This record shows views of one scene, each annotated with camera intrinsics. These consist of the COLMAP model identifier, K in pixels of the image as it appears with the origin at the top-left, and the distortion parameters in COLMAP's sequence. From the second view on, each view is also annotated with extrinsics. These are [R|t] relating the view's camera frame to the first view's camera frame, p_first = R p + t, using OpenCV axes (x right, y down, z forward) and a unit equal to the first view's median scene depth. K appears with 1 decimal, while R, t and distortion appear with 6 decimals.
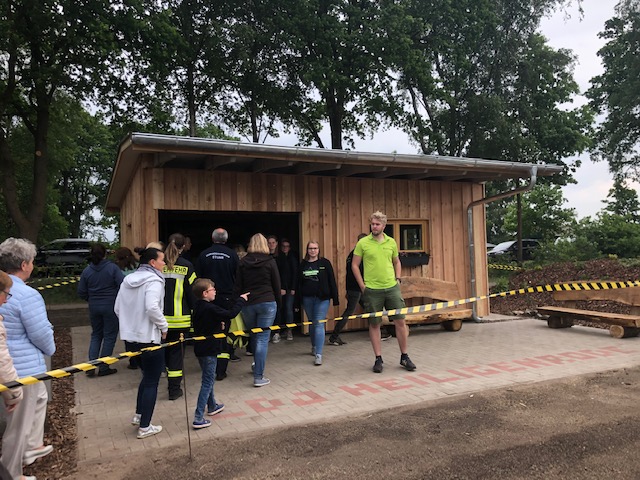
lens RADIAL K [[513.9, 0, 316.9], [0, 513.9, 236.2], [0, 0, 1]] dist [0.041613, -0.039785]
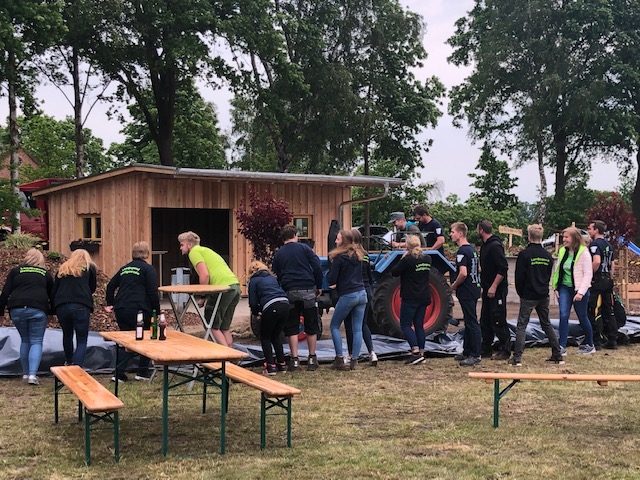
lens RADIAL K [[1071.7, 0, 307.2], [0, 1071.7, 223.1], [0, 0, 1]] dist [0.119196, 0.000000]
pose [[0.947884, 0.017008, 0.318160, -0.193502], [-0.022038, 0.999683, 0.012215, -0.012104], [-0.317852, -0.018590, 0.947958, -0.466469]]
